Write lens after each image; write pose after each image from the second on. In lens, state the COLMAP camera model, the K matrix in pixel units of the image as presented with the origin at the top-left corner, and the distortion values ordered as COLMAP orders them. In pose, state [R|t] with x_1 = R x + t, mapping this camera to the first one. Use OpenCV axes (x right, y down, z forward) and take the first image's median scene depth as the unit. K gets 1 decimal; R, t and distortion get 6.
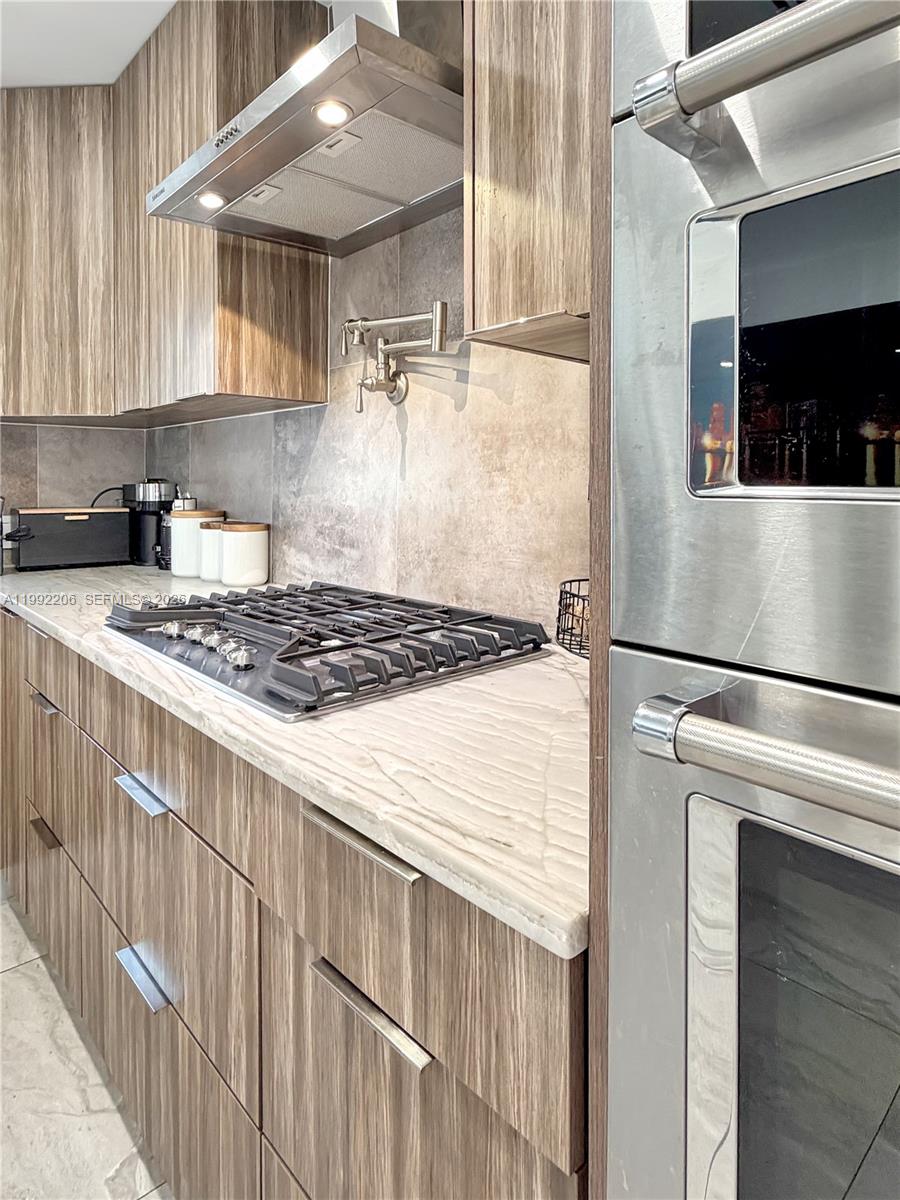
lens RADIAL K [[720.6, 0, 436.1], [0, 720.6, 484.7], [0, 0, 1]] dist [0.000080, -0.000210]
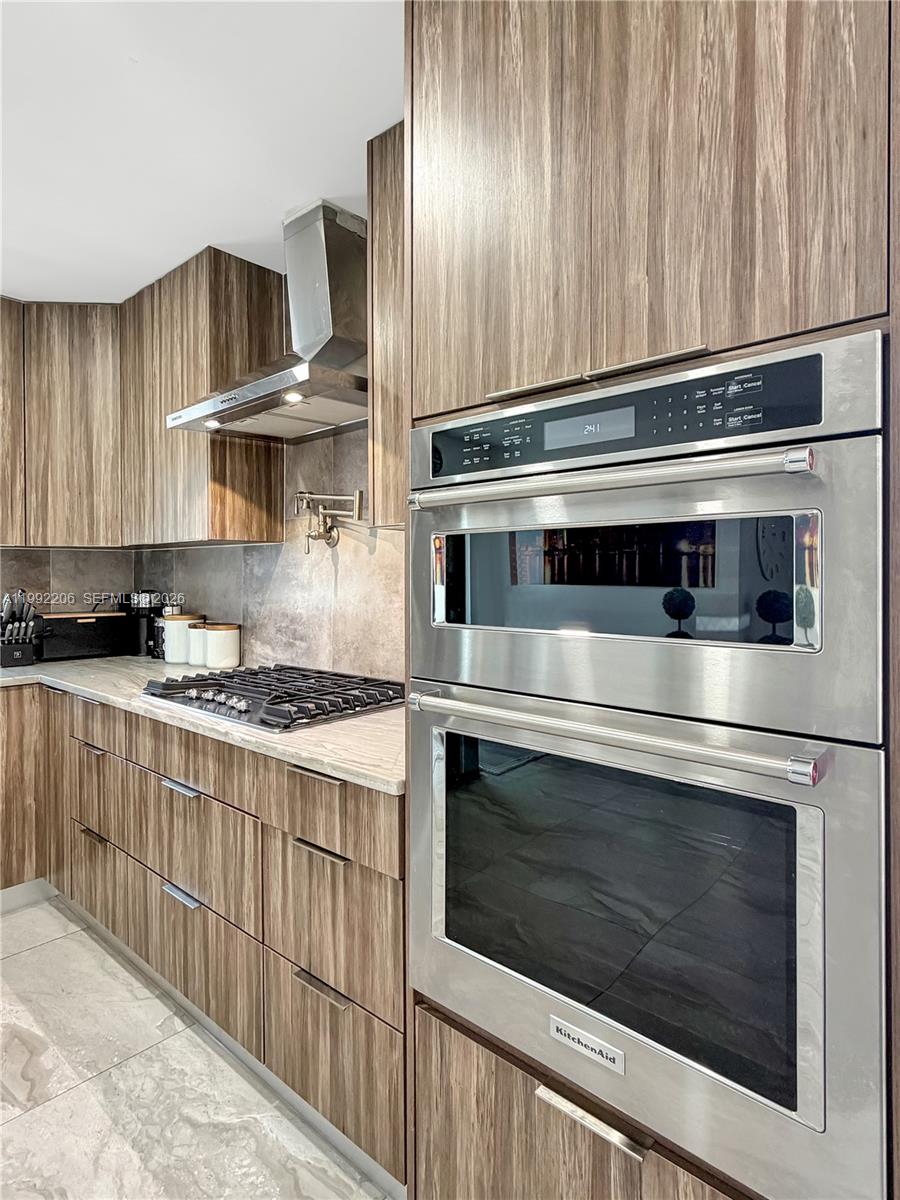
lens RADIAL K [[671.5, 0, 445.6], [0, 671.5, 578.3], [0, 0, 1]] dist [-0.000029, -0.000697]
pose [[0.993570, -0.005498, 0.113082, 0.023799], [0.005263, 0.999983, 0.002380, -0.045923], [-0.113093, -0.001769, 0.993583, -0.435050]]
